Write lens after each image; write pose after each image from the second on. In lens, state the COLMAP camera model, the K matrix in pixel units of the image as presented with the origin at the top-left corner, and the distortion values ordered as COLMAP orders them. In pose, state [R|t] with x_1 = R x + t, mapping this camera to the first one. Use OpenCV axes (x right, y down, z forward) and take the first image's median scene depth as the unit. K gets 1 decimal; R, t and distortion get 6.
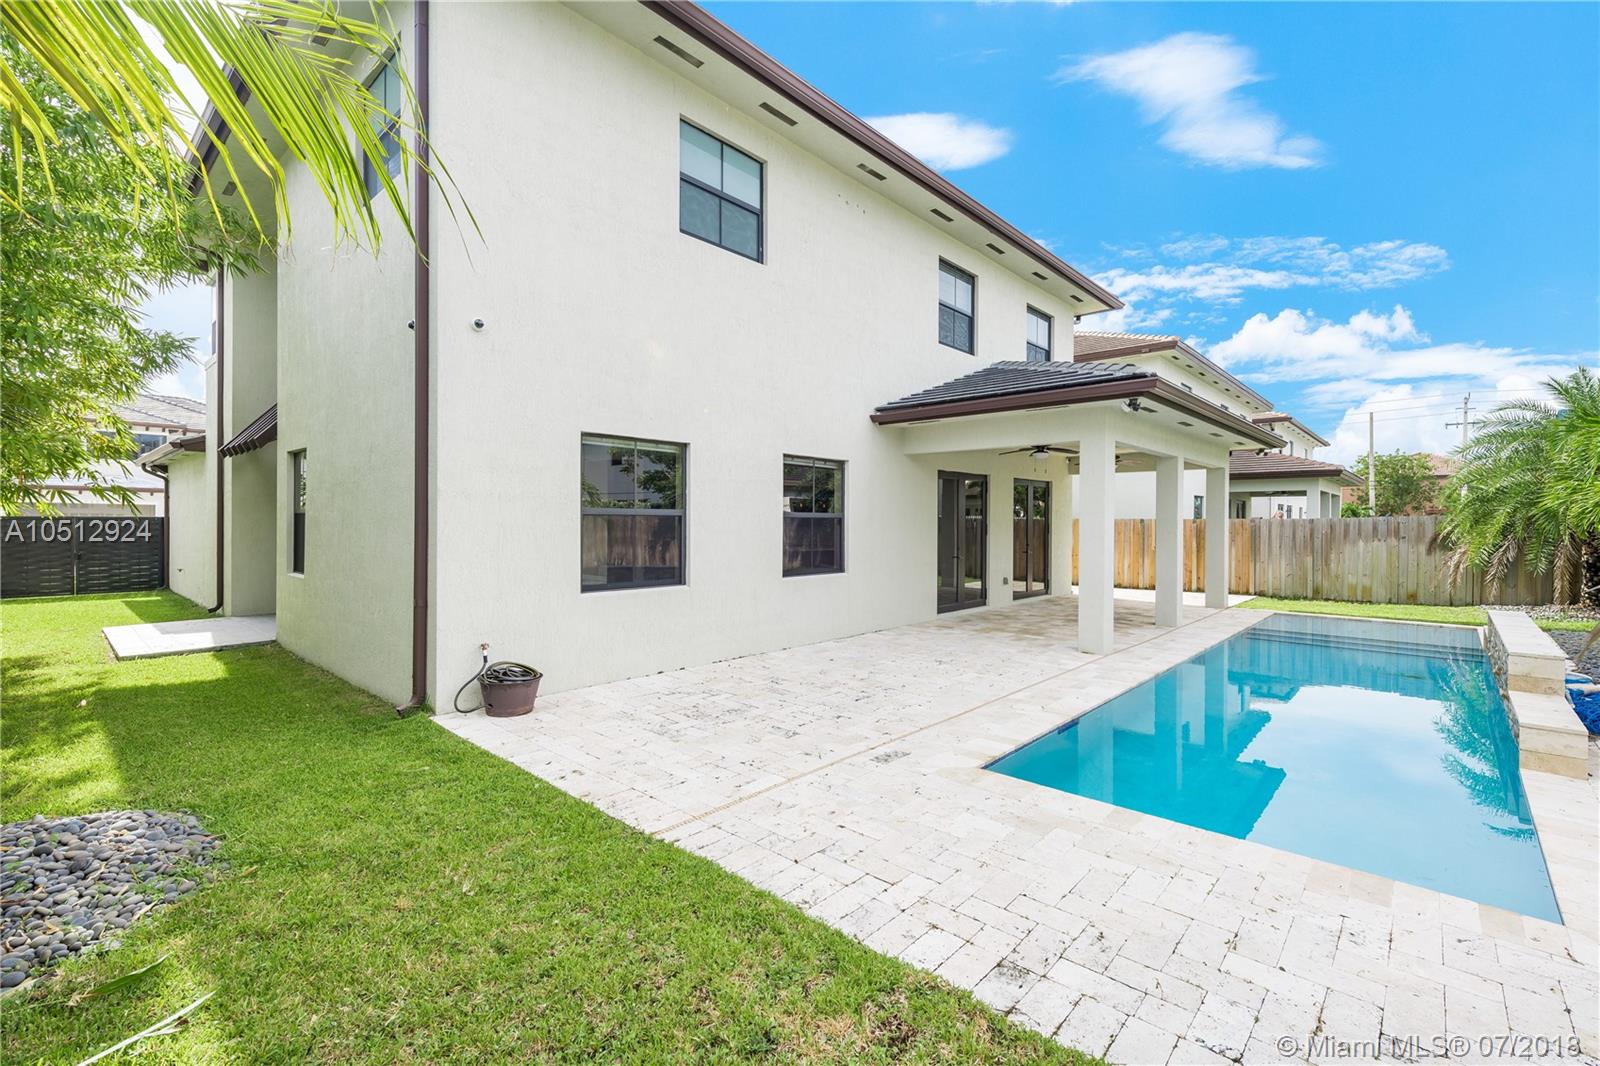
lens RADIAL K [[705.3, 0, 795.8], [0, 705.3, 527.0], [0, 0, 1]] dist [0.016530, -0.002508]
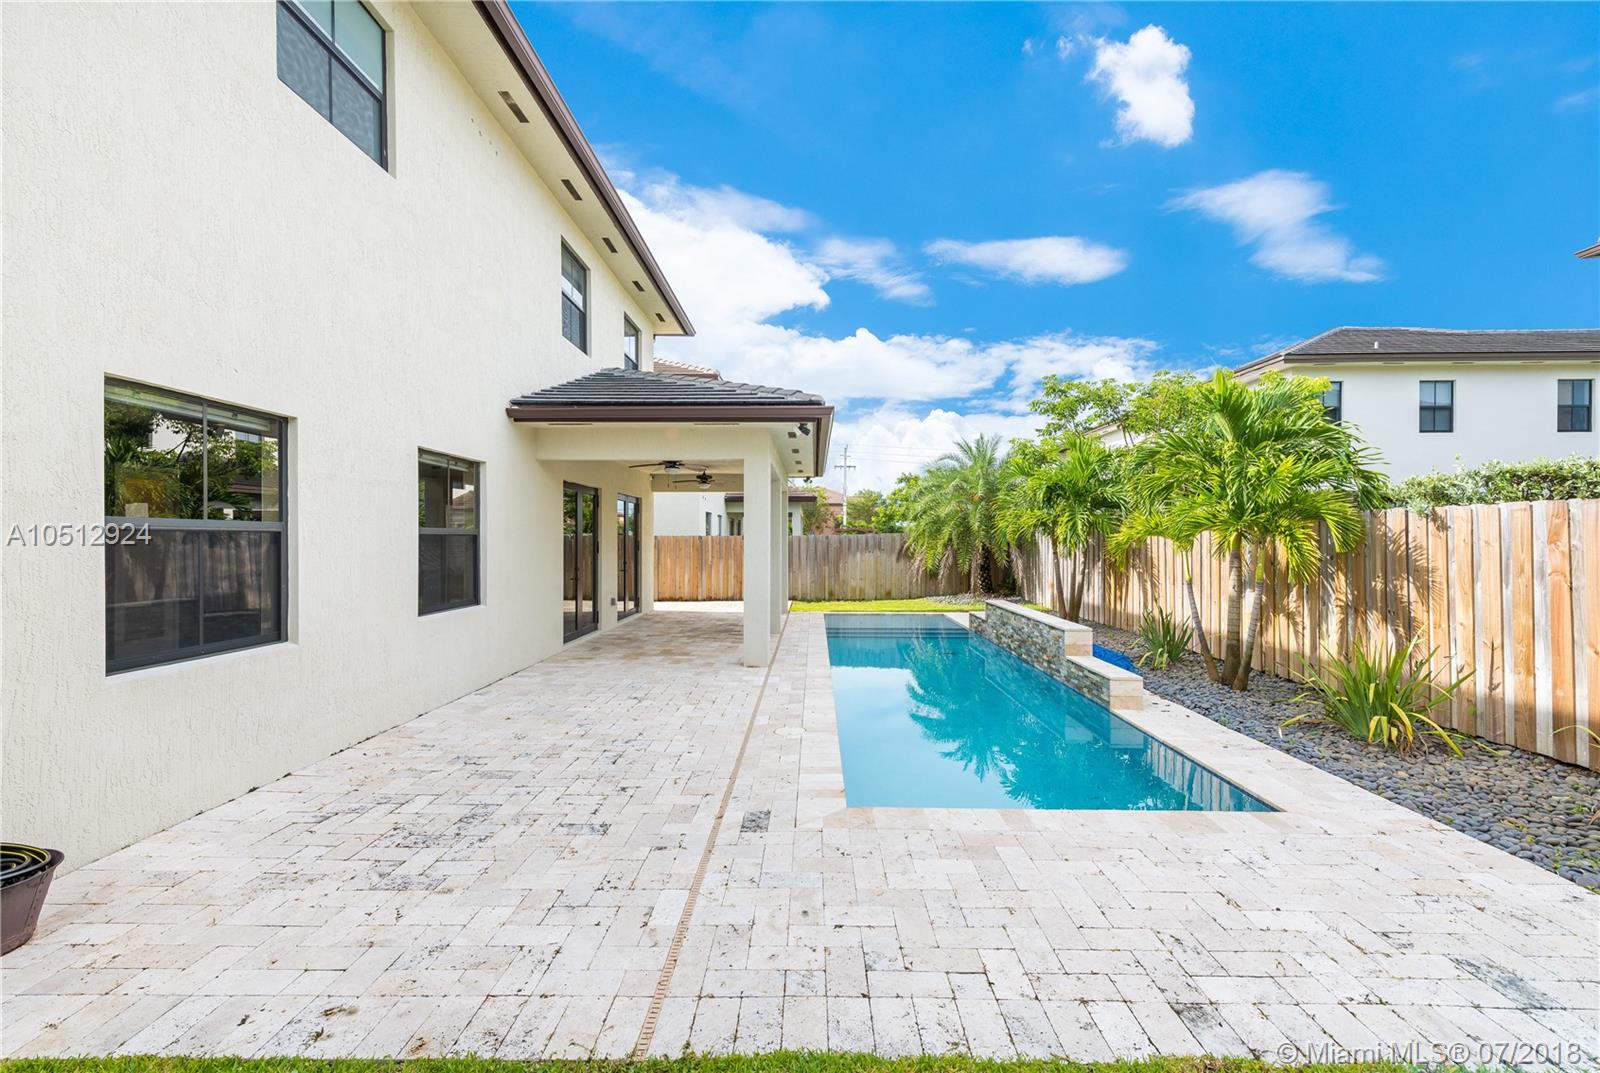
lens RADIAL K [[705.3, 0, 804.6], [0, 705.3, 545.8], [0, 0, 1]] dist [0.016530, -0.002508]
pose [[0.741429, -0.011032, 0.670941, -0.194311], [0.008915, 0.999939, 0.006589, -0.003216], [-0.670972, 0.001096, 0.741482, 0.173340]]
